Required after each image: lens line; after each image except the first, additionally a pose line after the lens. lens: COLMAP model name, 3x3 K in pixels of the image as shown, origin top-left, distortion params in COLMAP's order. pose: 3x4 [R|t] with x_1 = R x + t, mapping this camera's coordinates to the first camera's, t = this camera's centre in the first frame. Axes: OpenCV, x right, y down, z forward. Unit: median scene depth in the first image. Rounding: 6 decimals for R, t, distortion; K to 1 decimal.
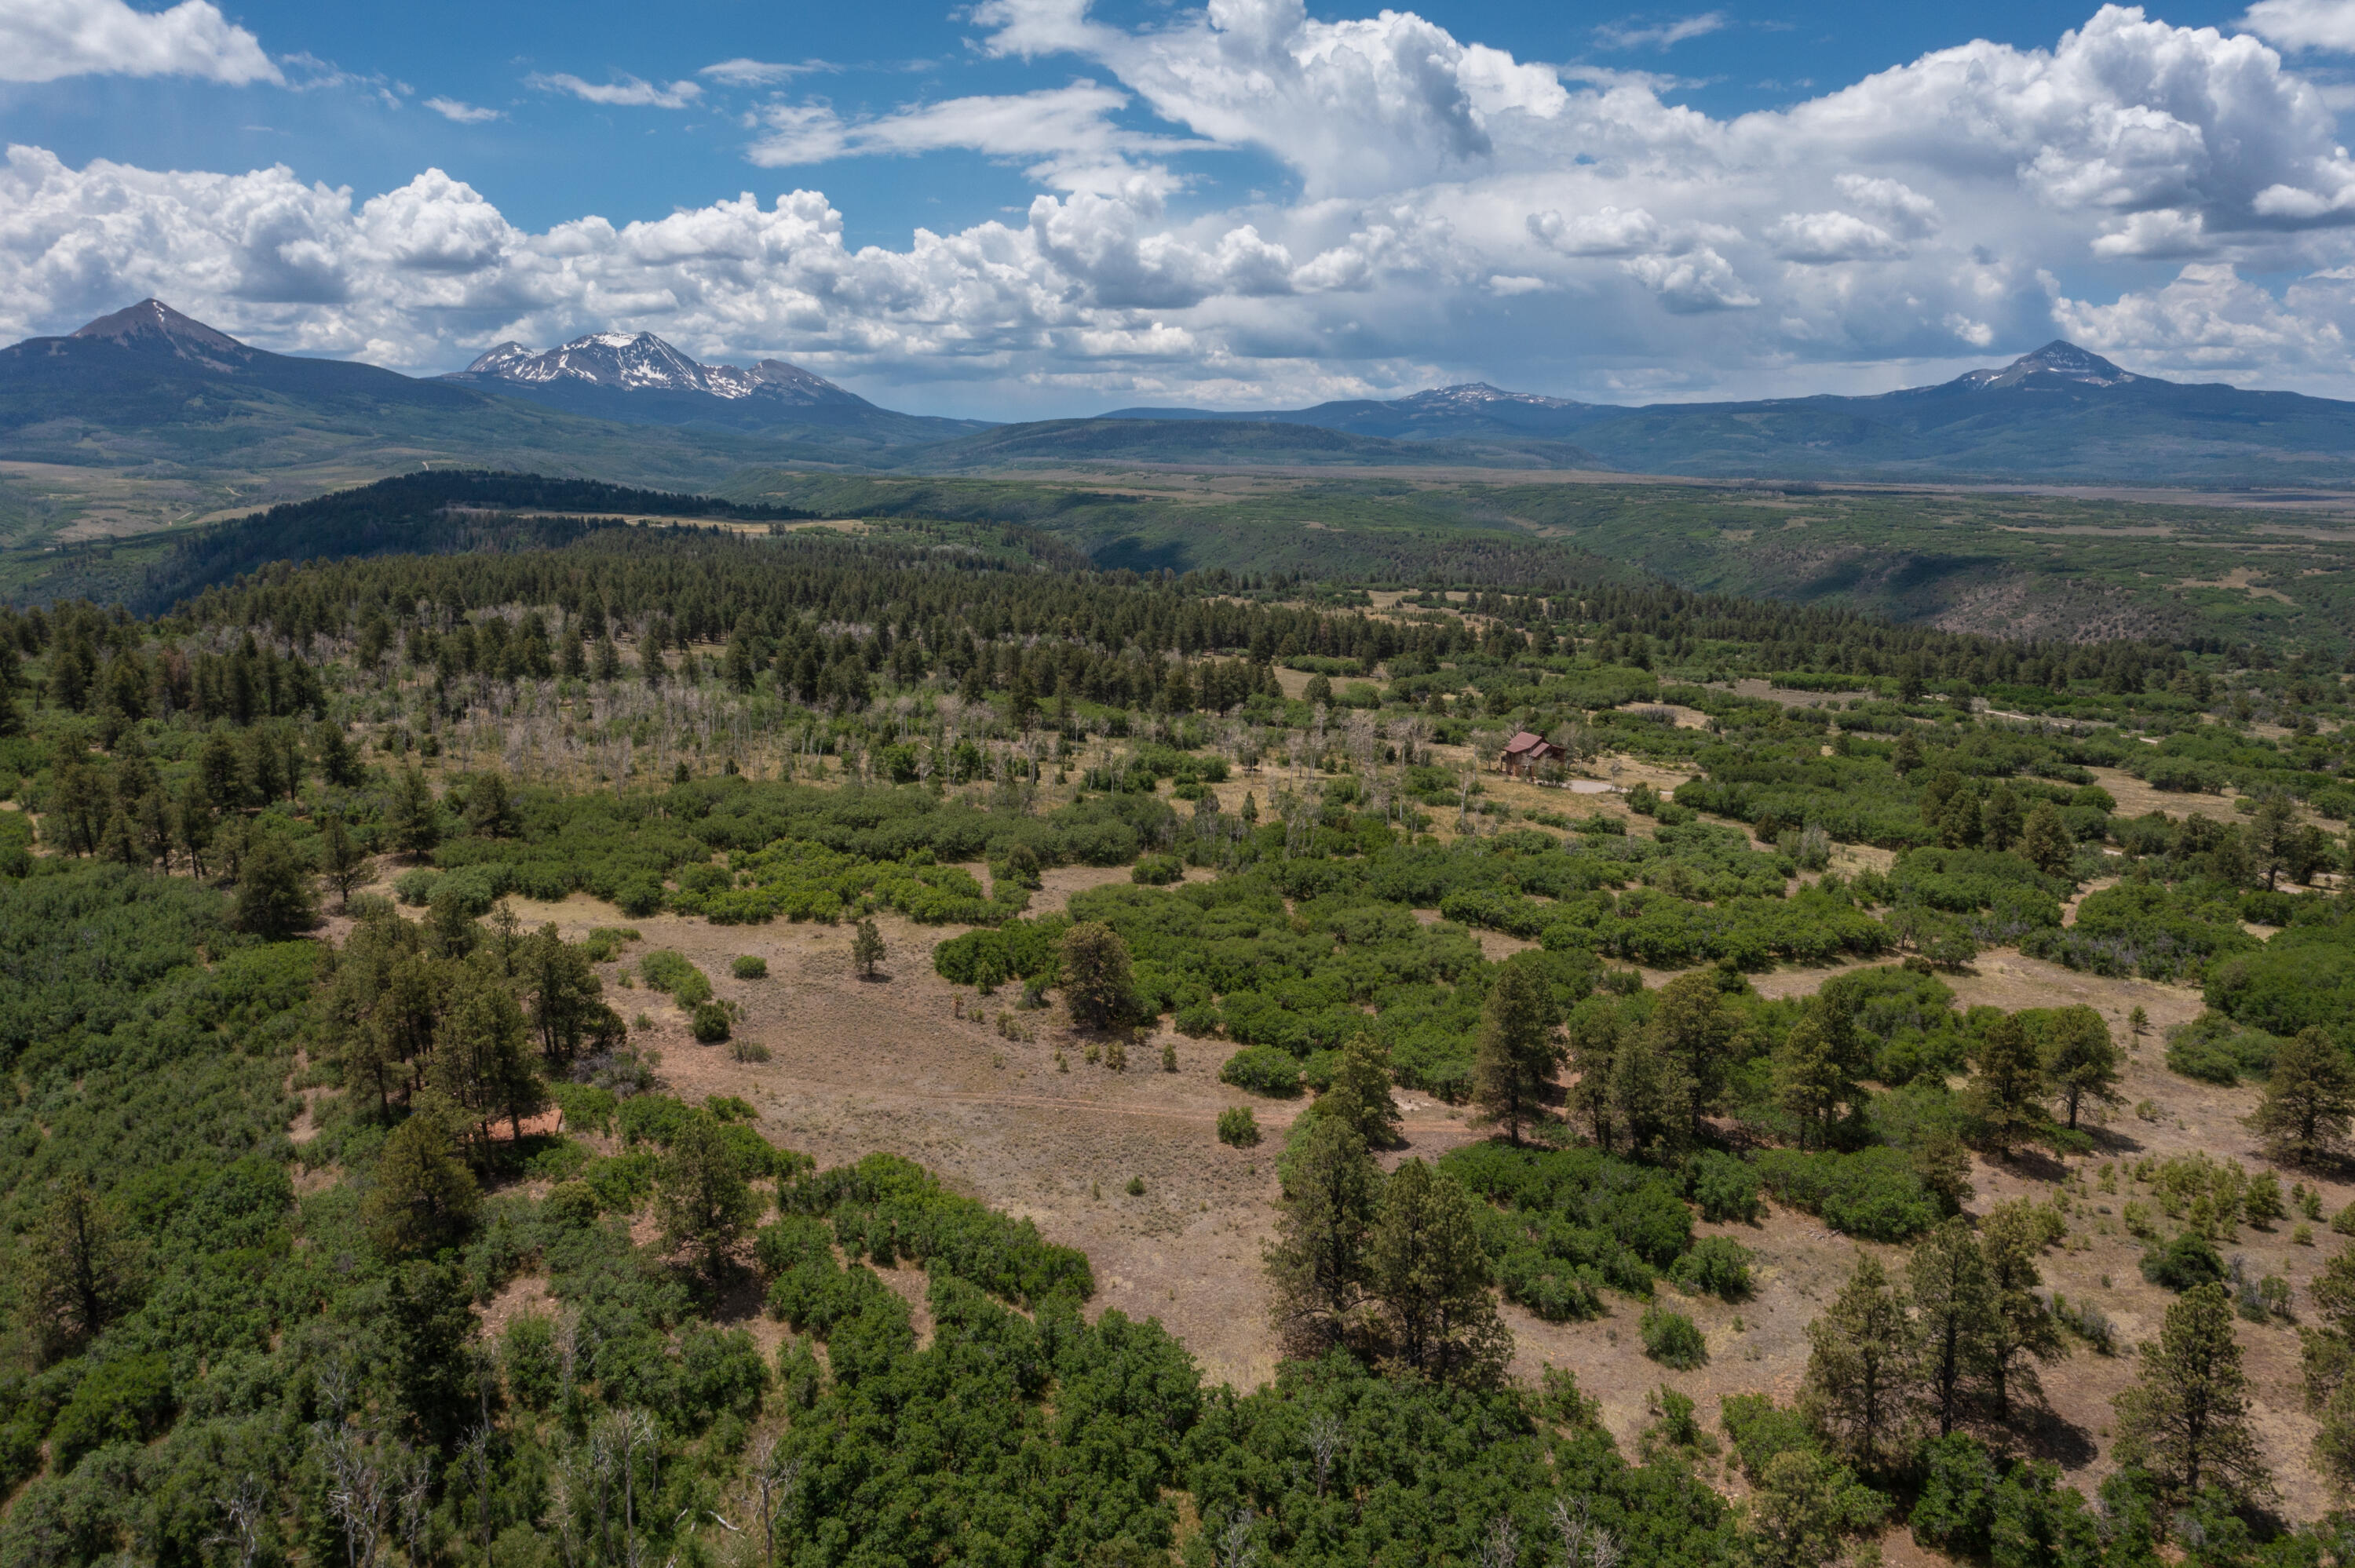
lens RADIAL K [[1861.1, 0, 1177.5], [0, 1861.1, 784.0], [0, 0, 1]] dist [-0.008497, -0.004994]
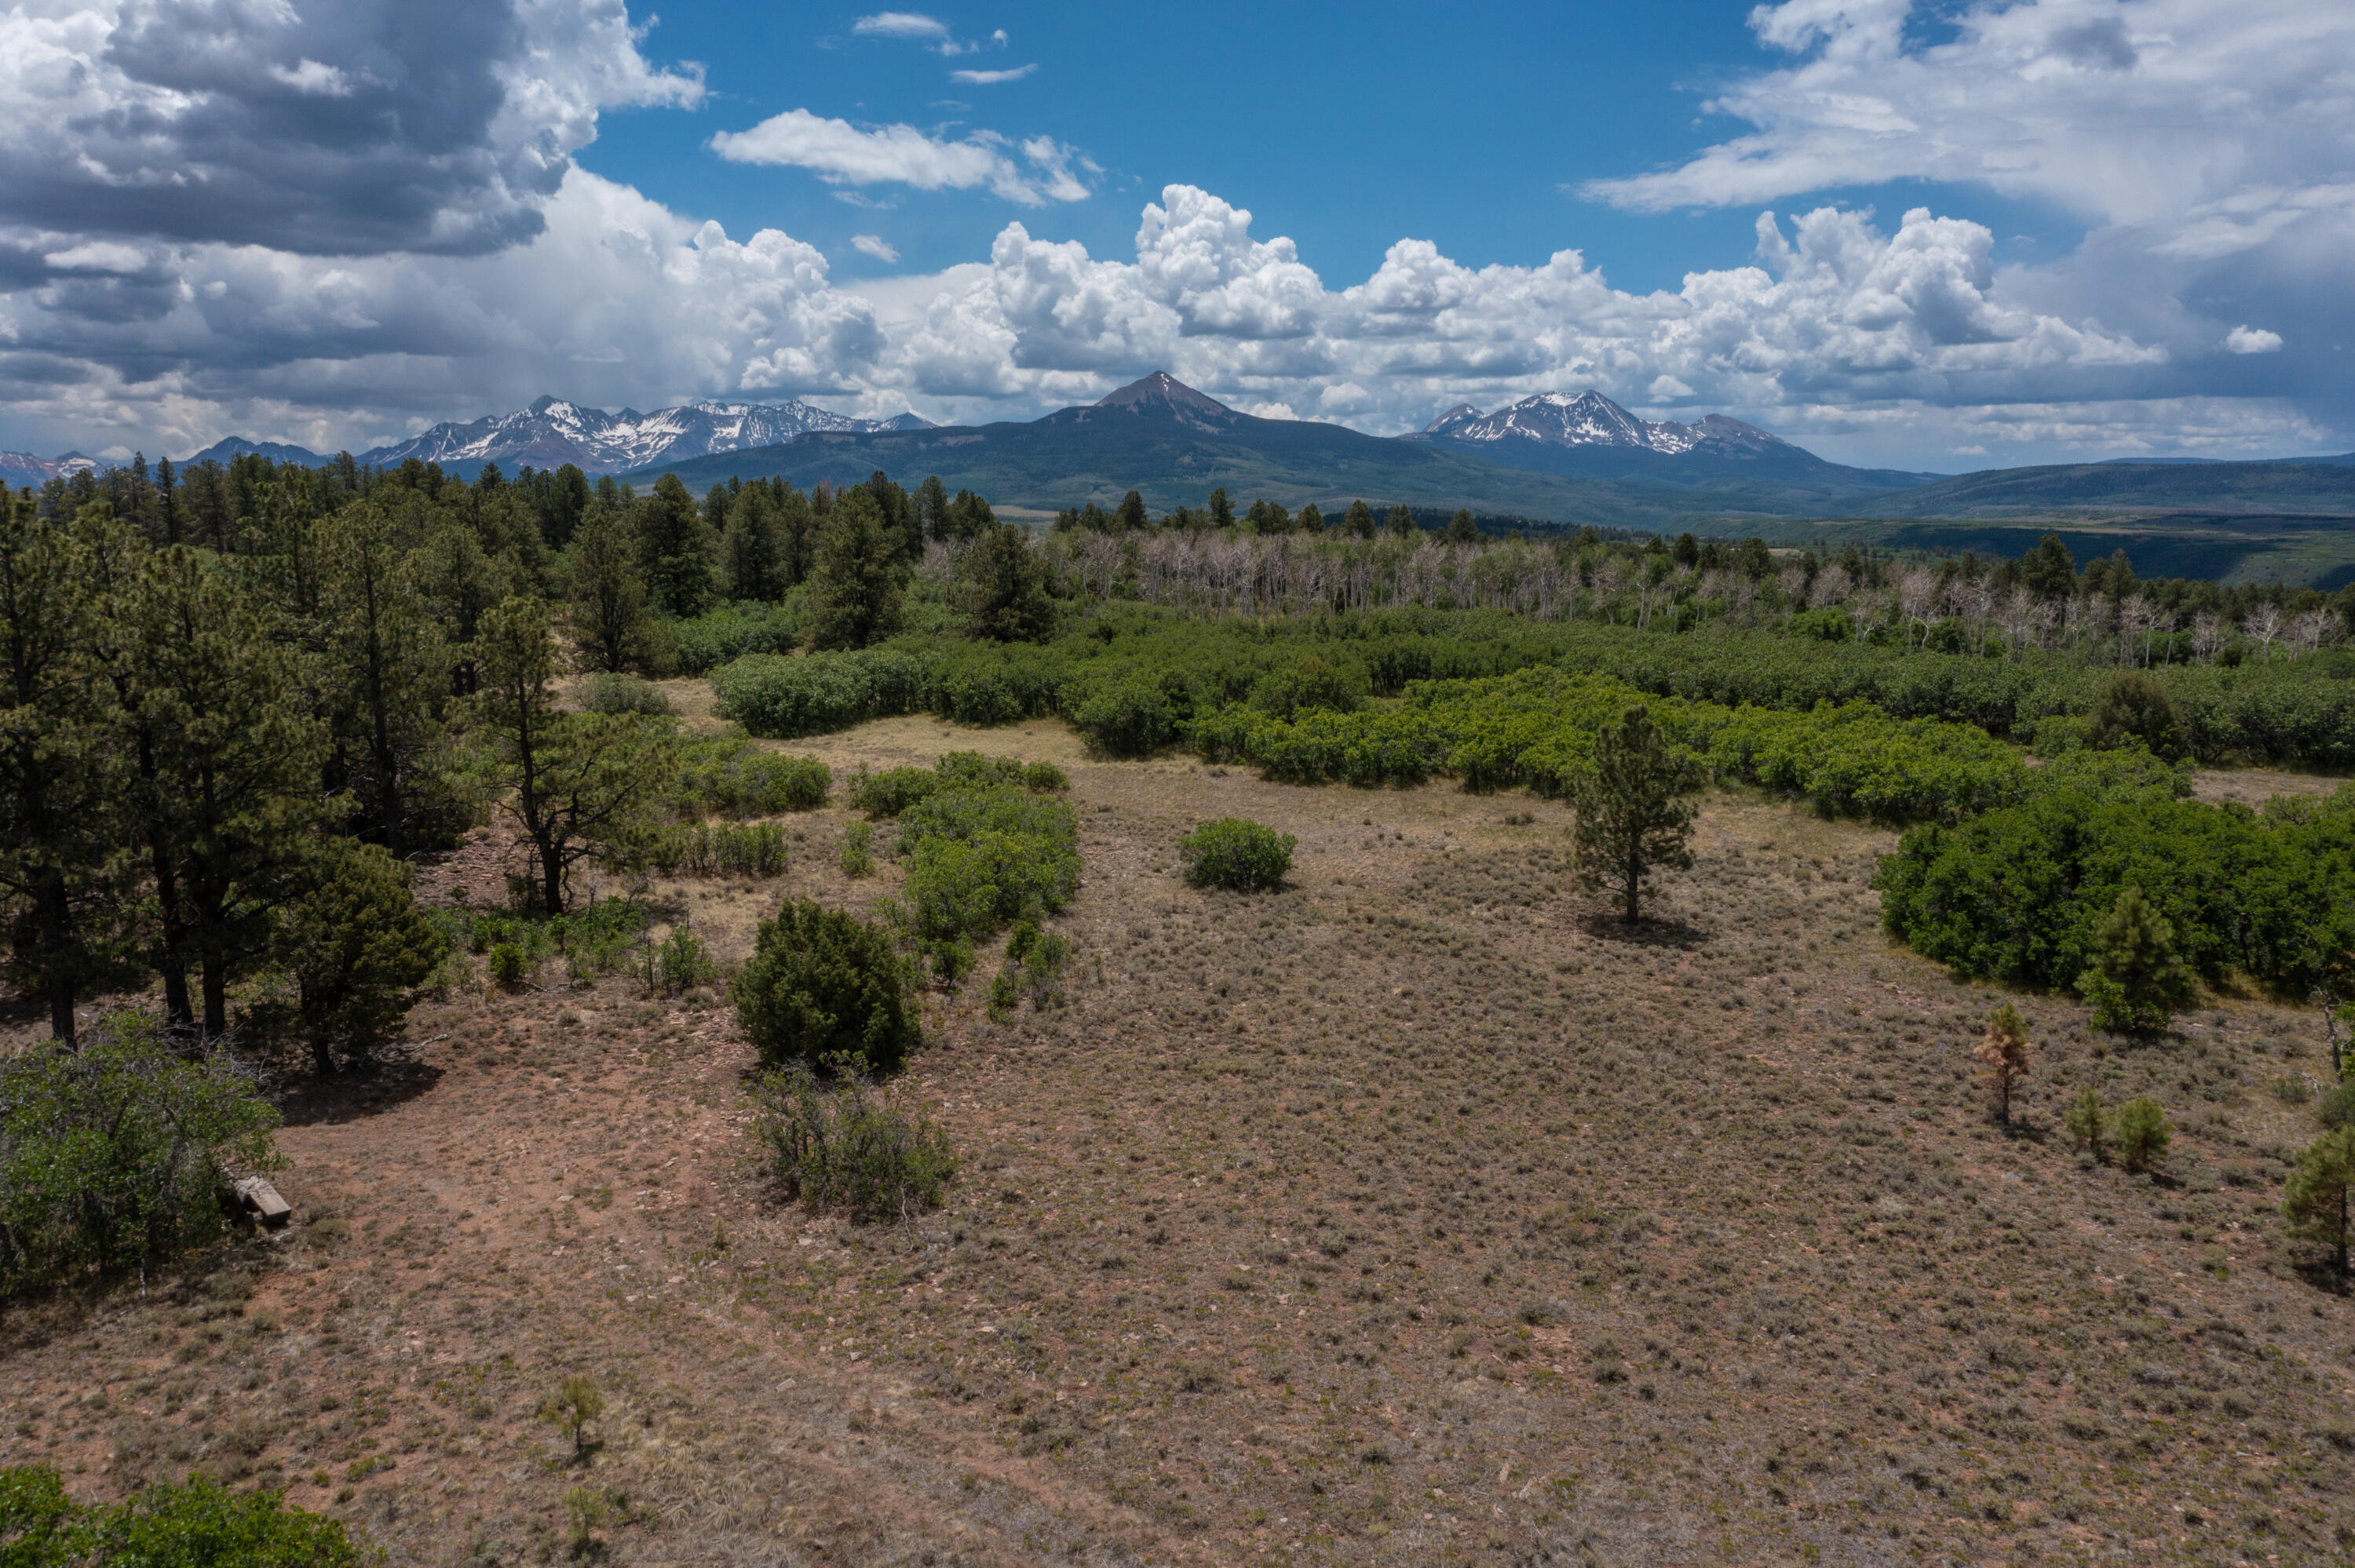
lens RADIAL K [[1854.8, 0, 1179.4], [0, 1854.8, 776.7], [0, 0, 1]] dist [-0.011901, 0.006352]
pose [[0.883186, 0.060558, -0.465096, -0.076285], [-0.077210, 0.996873, -0.016819, 0.070675], [0.462623, 0.050765, 0.885100, 0.563223]]
